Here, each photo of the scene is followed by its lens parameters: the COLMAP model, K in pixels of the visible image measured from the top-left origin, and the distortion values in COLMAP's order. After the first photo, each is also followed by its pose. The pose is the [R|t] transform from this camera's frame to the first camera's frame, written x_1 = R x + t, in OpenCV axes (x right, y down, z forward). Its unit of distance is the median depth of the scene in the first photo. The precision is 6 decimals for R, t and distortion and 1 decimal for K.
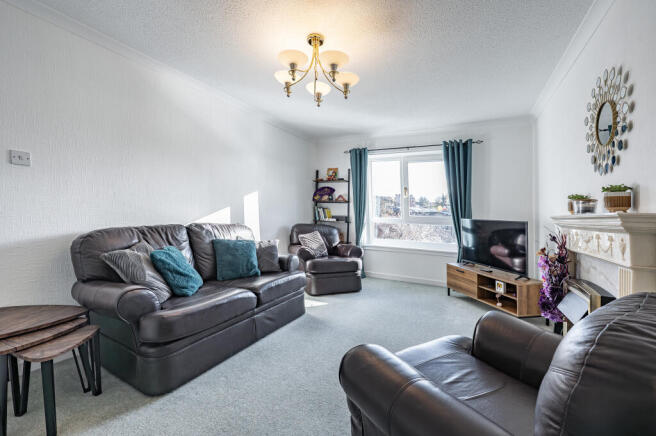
lens RADIAL K [[263.3, 0, 329.6], [0, 263.3, 209.2], [0, 0, 1]] dist [0.002895, 0.000064]
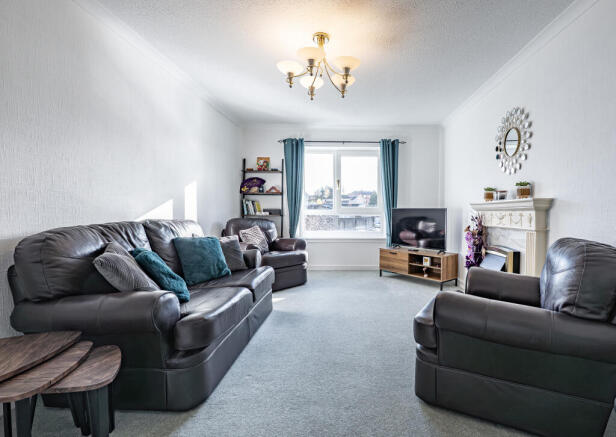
lens RADIAL K [[311.4, 0, 308.0], [0, 311.4, 208.8], [0, 0, 1]] dist [0.001513, 0.000545]
pose [[0.898674, -0.021899, 0.438069, -0.401060], [0.015608, 0.999717, 0.017957, 0.008587], [-0.438338, -0.009300, 0.898762, -0.061535]]
